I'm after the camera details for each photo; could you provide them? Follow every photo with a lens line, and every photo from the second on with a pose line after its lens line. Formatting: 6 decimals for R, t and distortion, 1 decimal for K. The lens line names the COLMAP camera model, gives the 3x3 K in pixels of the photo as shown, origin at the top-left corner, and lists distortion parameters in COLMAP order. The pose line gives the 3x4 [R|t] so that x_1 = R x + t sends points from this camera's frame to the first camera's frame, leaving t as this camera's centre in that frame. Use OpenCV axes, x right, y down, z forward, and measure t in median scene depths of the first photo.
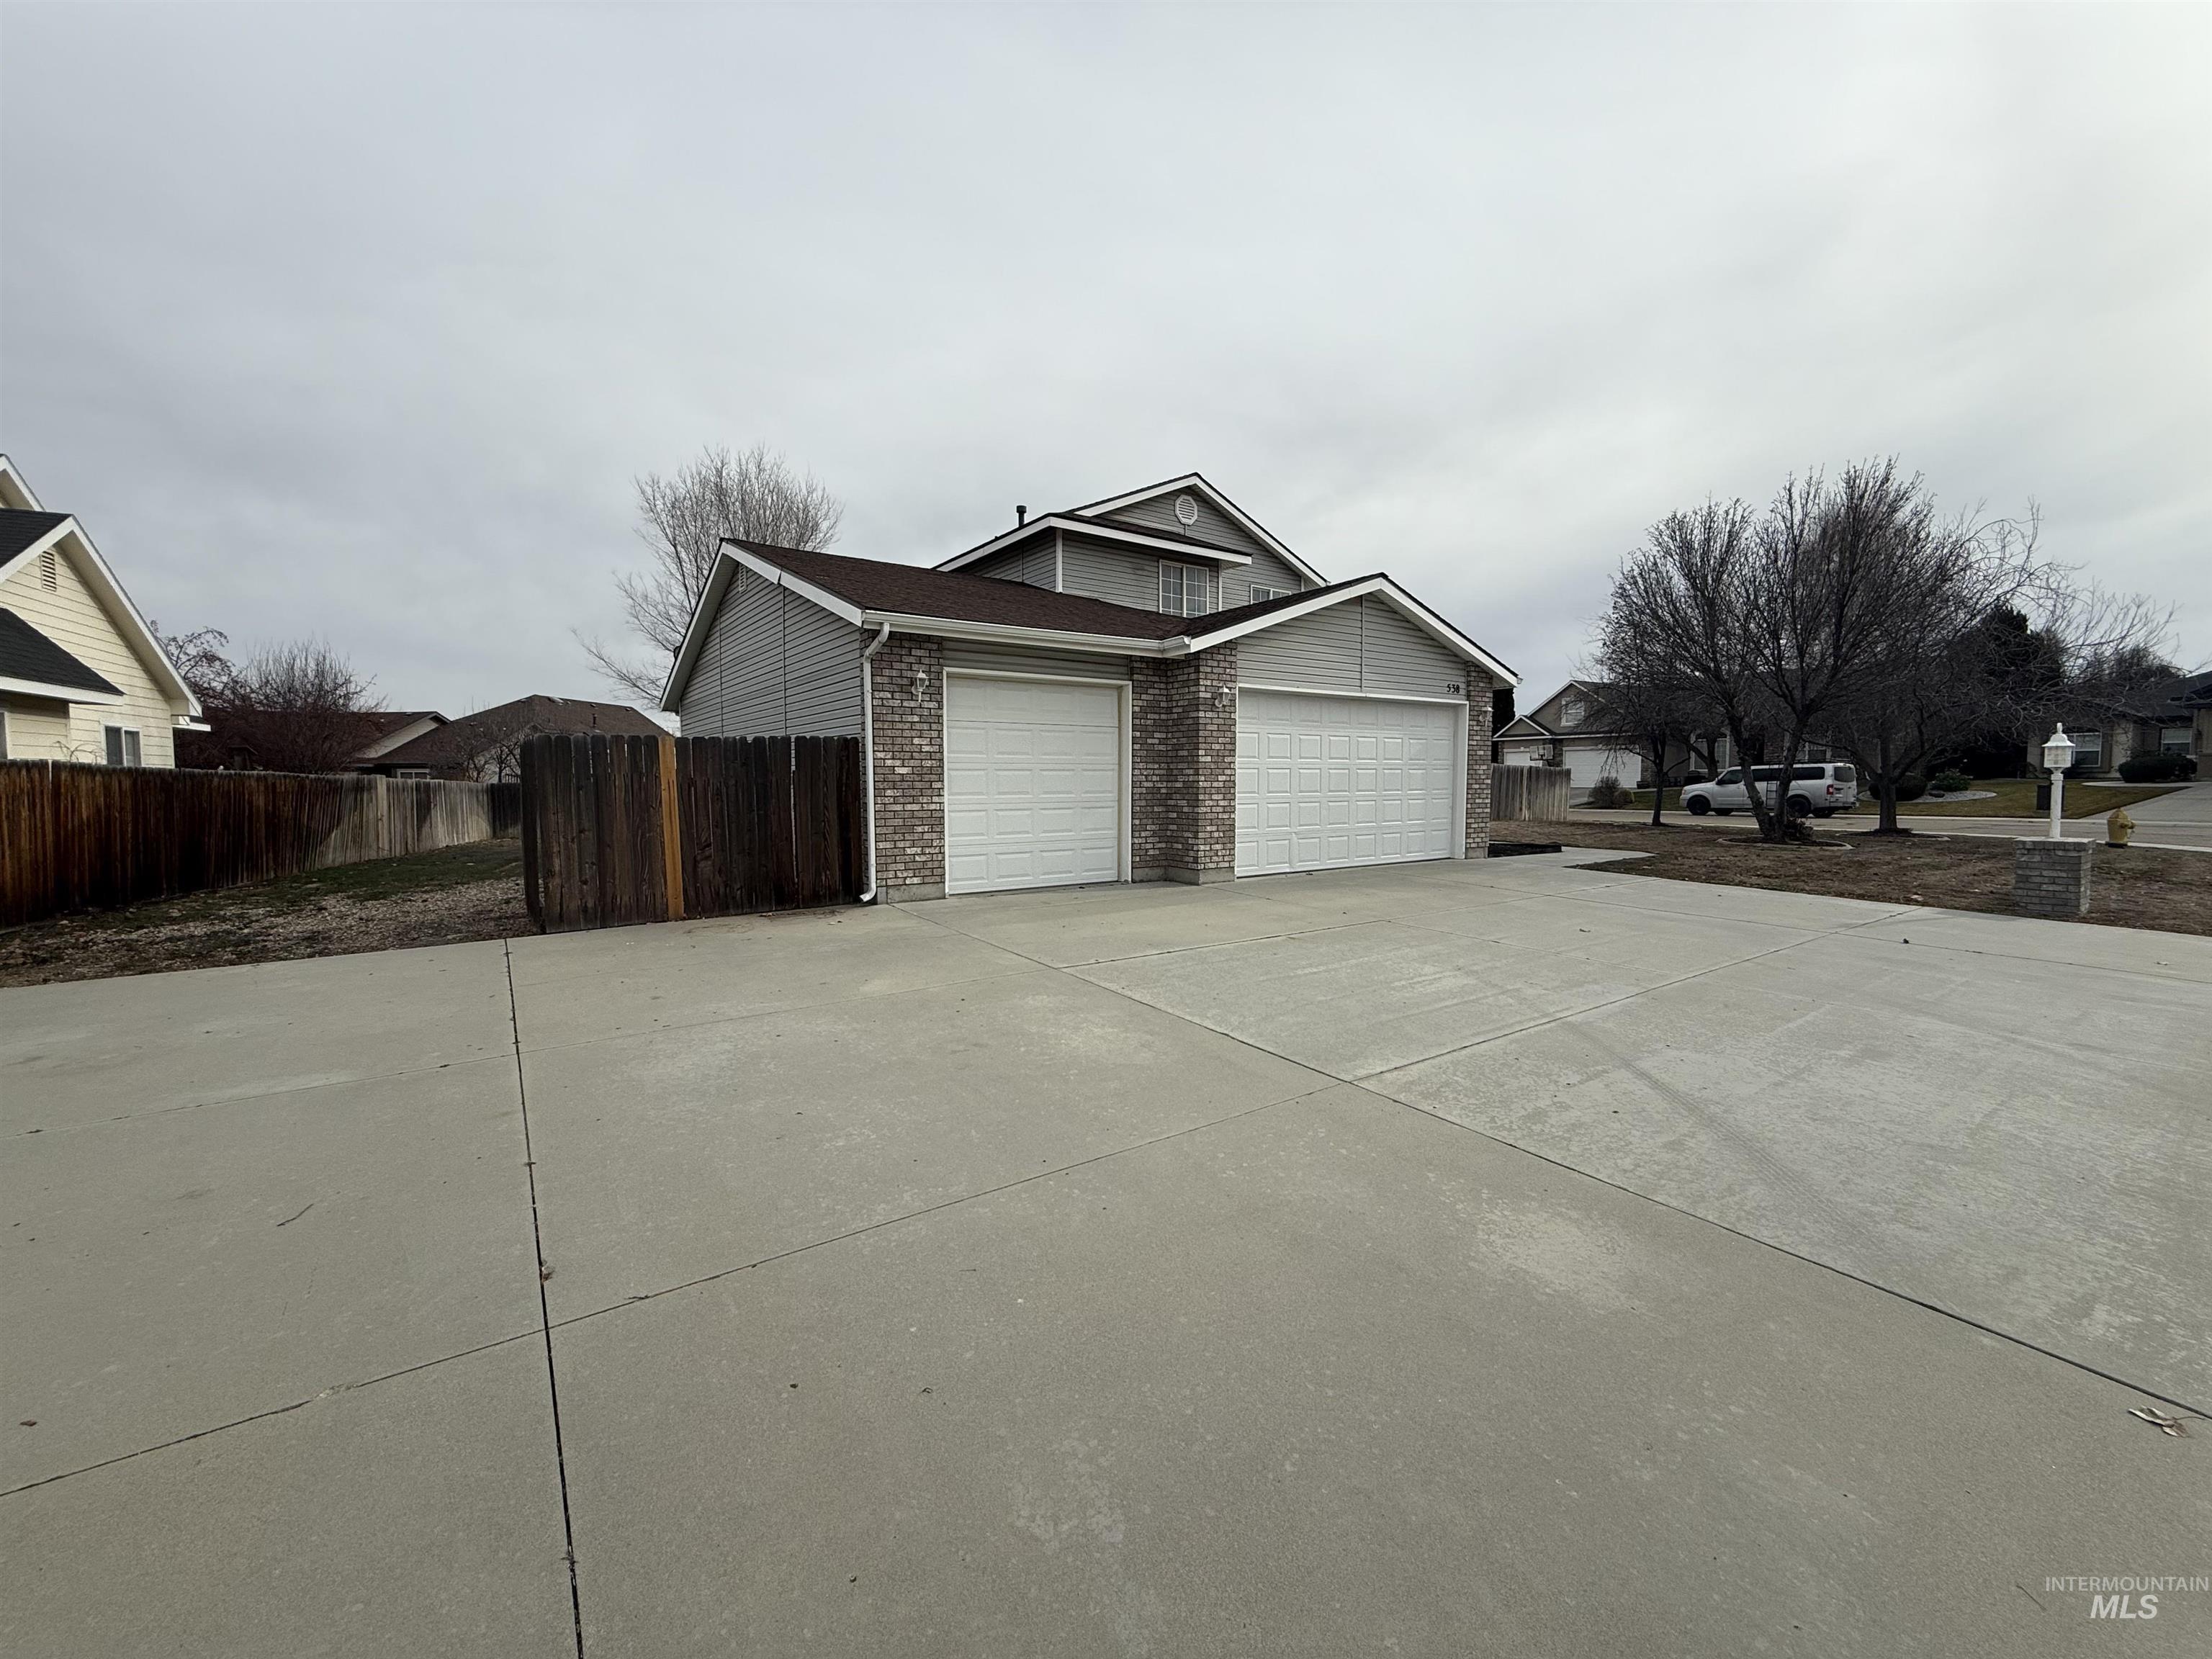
lens RADIAL K [[879.4, 0, 1110.9], [0, 879.4, 831.2], [0, 0, 1]] dist [-0.002086, 0.000832]
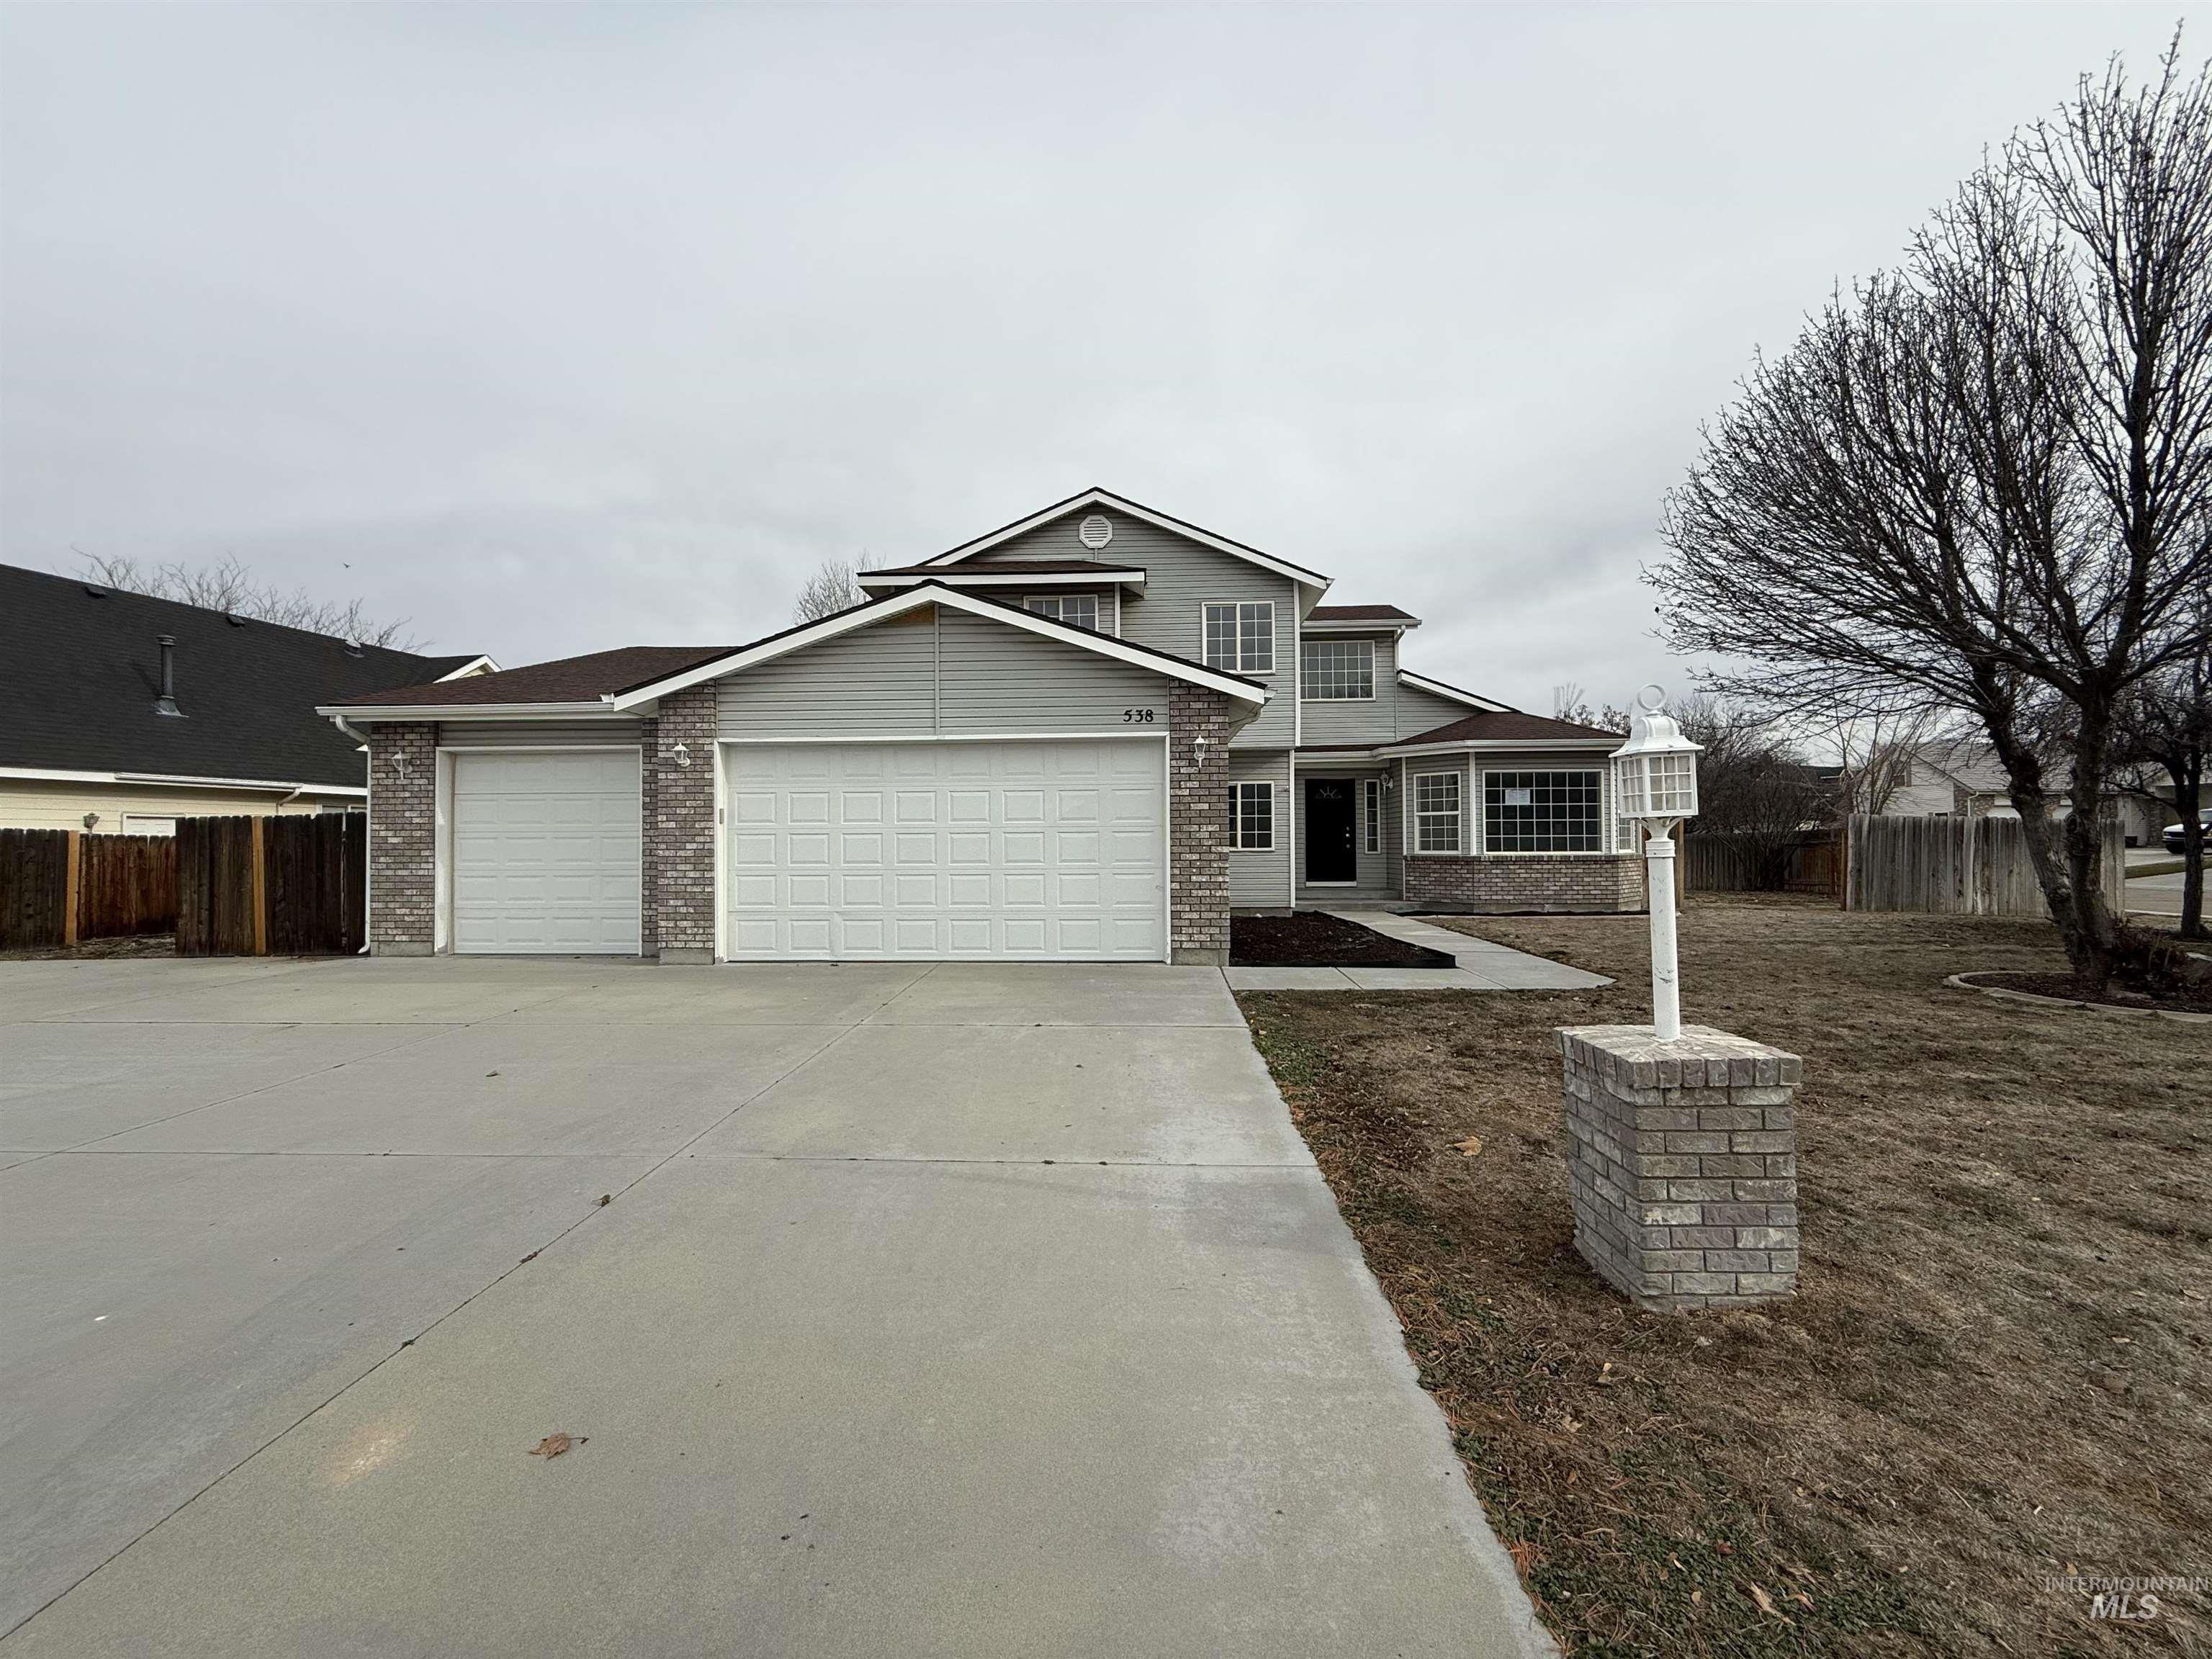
lens RADIAL K [[879.4, 0, 1103.8], [0, 879.4, 834.7], [0, 0, 1]] dist [-0.002086, 0.000832]
pose [[0.789301, -0.006611, -0.613970, 0.992075], [-0.033215, 0.998018, -0.053446, -0.038290], [0.613107, 0.062578, 0.787518, 0.554931]]
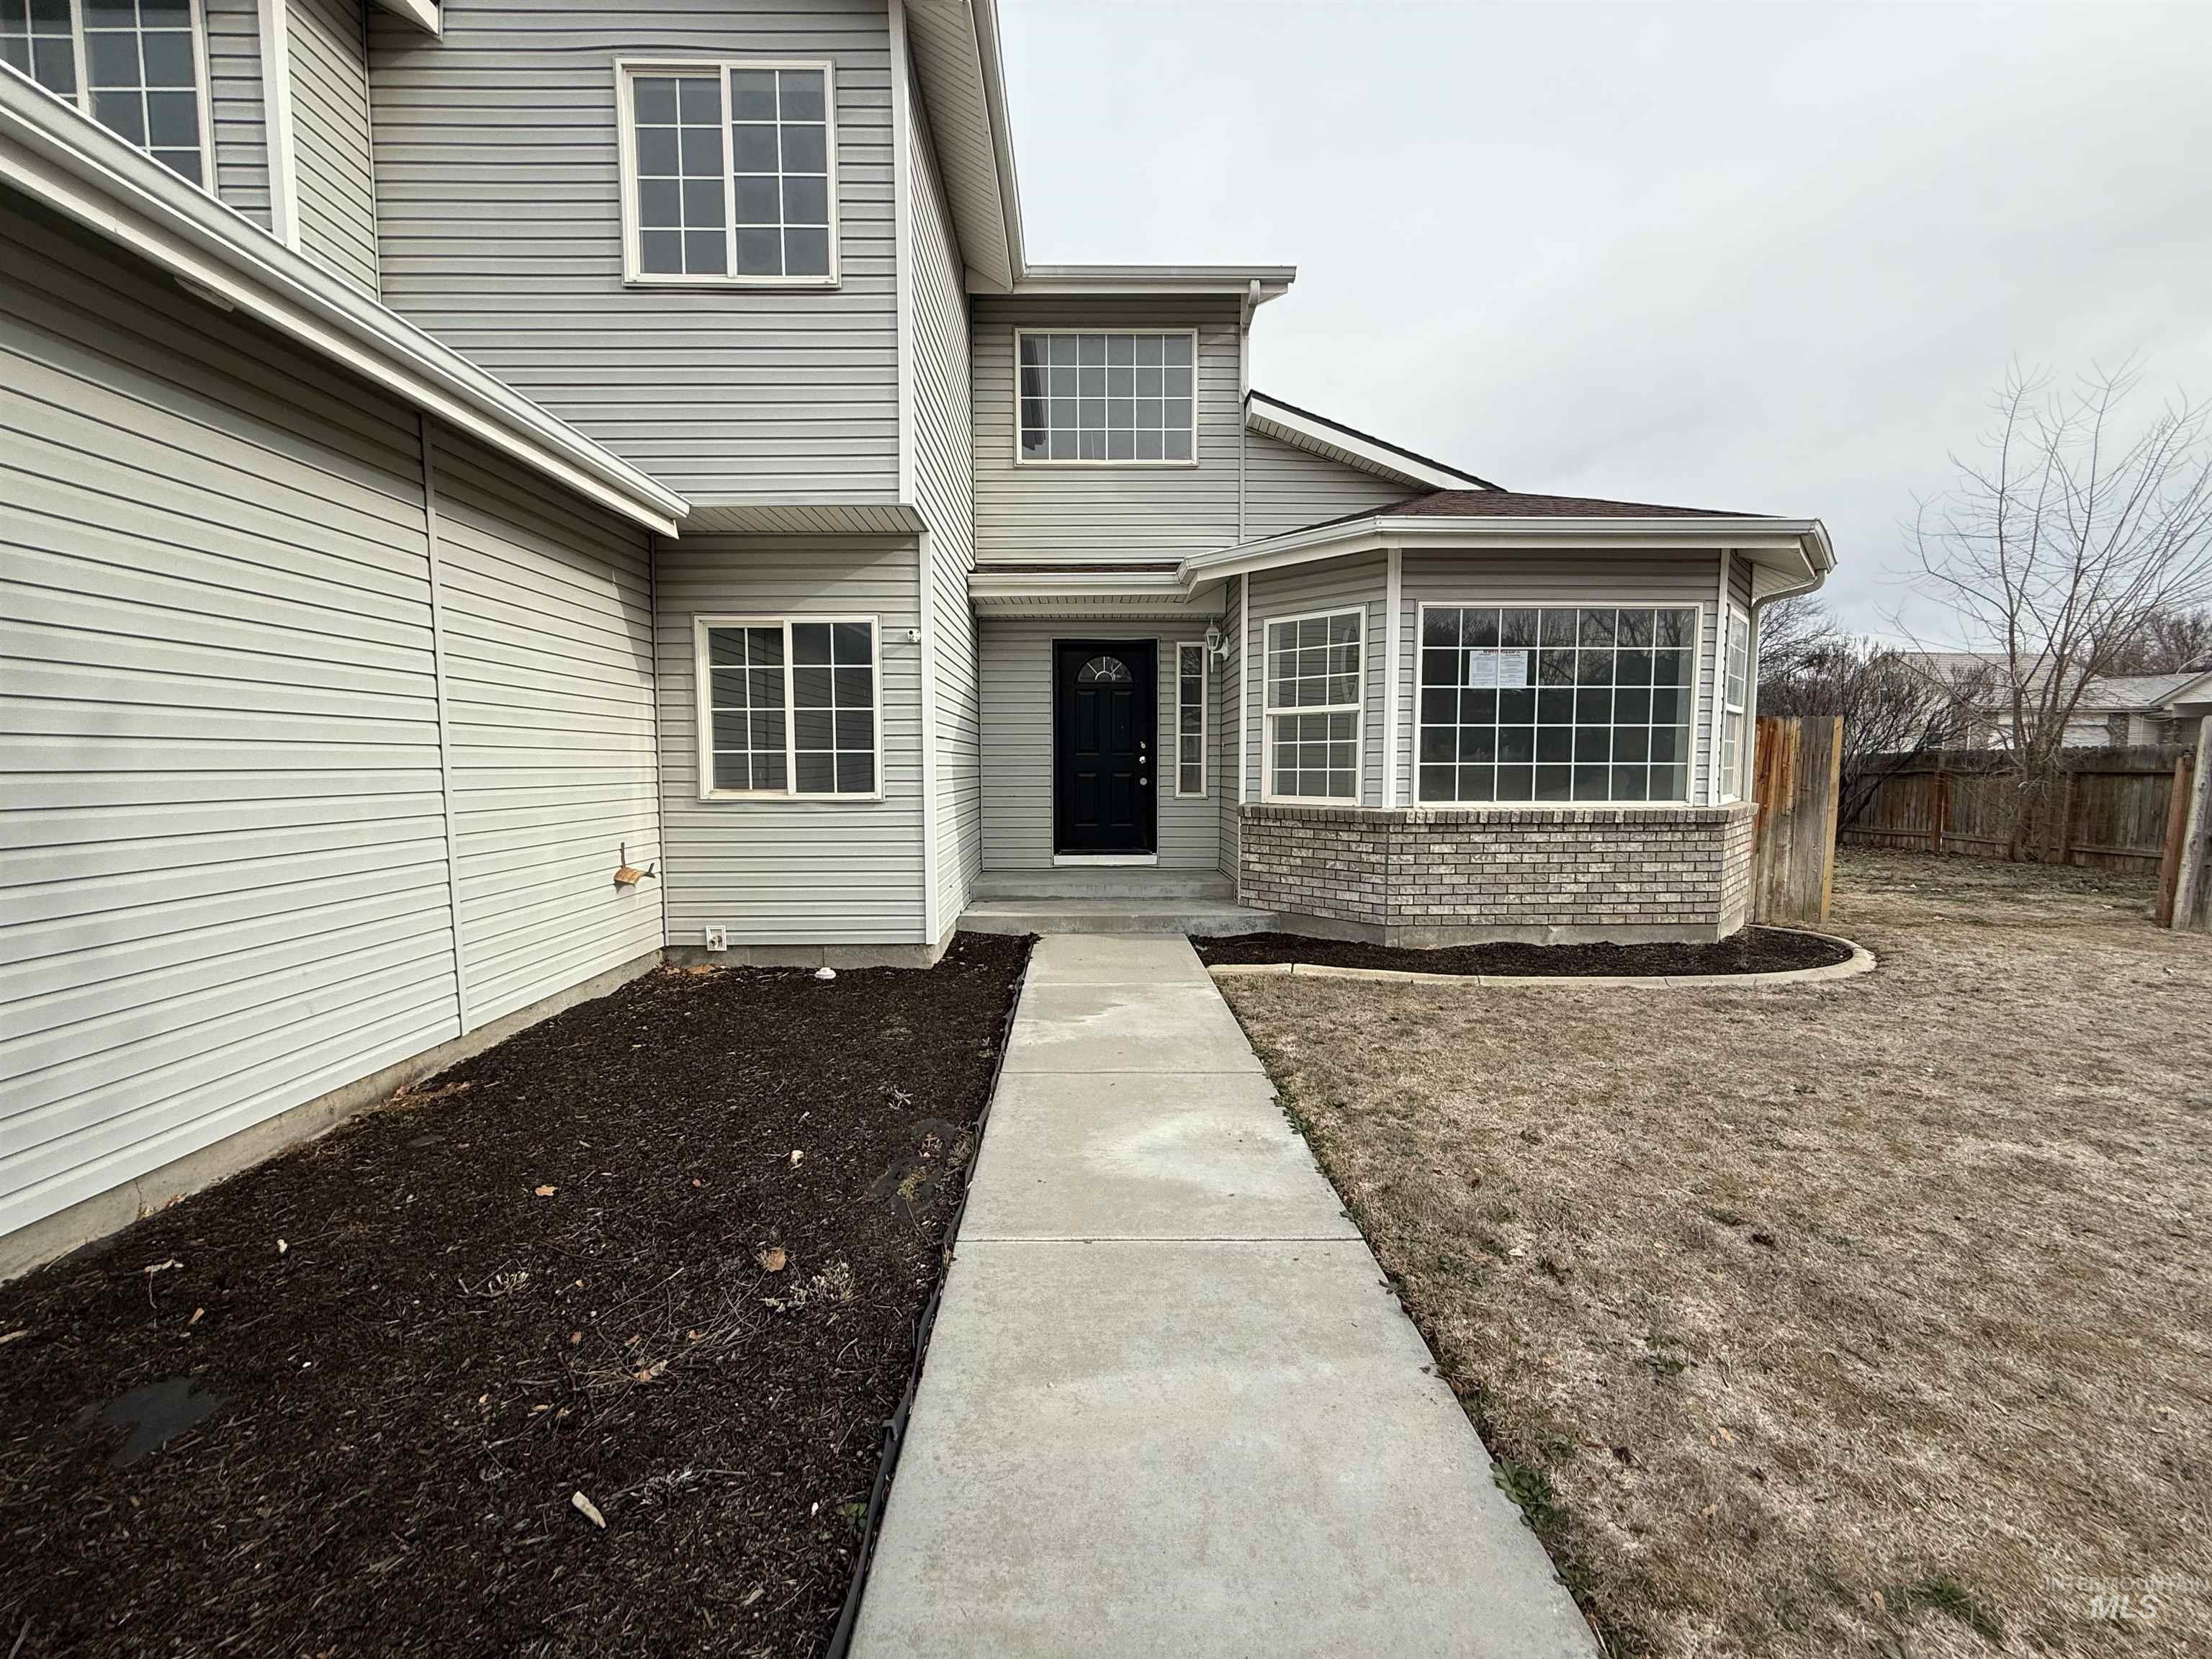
lens RADIAL K [[879.4, 0, 1104.1], [0, 879.4, 834.4], [0, 0, 1]] dist [-0.002086, 0.000832]
pose [[0.827360, 0.047335, -0.559674, 0.850778], [-0.034108, 0.998838, 0.034057, -0.075077], [0.560636, -0.009088, 0.828013, 1.106561]]
